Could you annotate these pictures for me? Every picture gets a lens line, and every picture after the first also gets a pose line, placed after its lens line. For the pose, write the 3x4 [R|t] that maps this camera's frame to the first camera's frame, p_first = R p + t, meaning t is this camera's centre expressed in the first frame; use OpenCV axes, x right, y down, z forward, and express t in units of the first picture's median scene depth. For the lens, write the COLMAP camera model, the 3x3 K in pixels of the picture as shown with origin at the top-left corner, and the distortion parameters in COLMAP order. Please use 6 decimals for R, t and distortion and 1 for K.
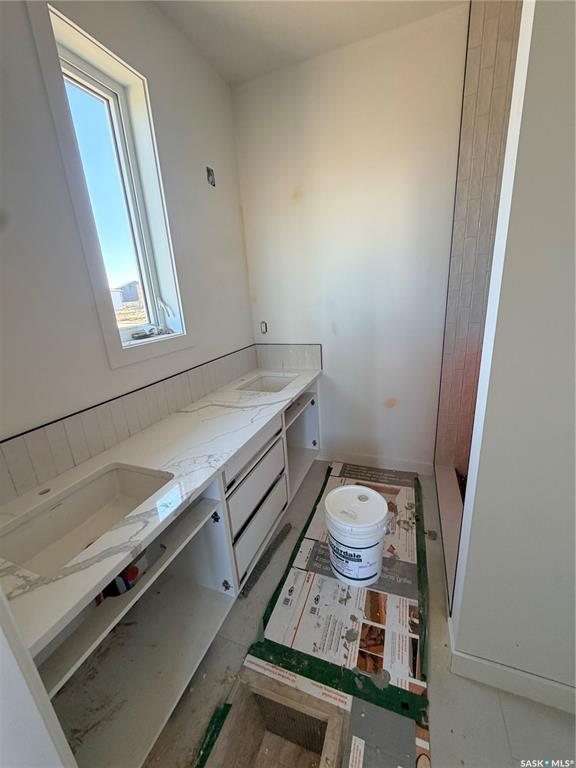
lens RADIAL K [[307.4, 0, 288.1], [0, 307.4, 382.7], [0, 0, 1]] dist [-0.001368, -0.000138]
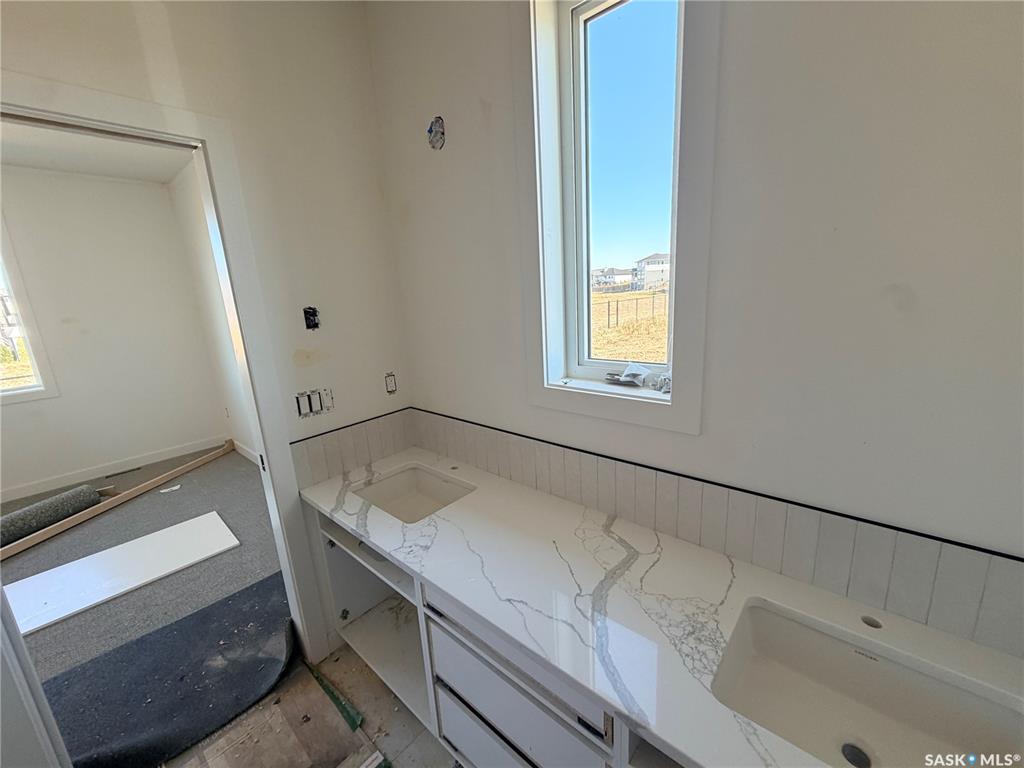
lens RADIAL K [[409.9, 0, 511.2], [0, 409.9, 383.6], [0, 0, 1]] dist [-0.001368, -0.000138]
pose [[-0.338362, 0.294953, -0.893596, 0.358131], [-0.192376, 0.907870, 0.372509, -0.425139], [0.921142, 0.297950, -0.250447, 1.030892]]
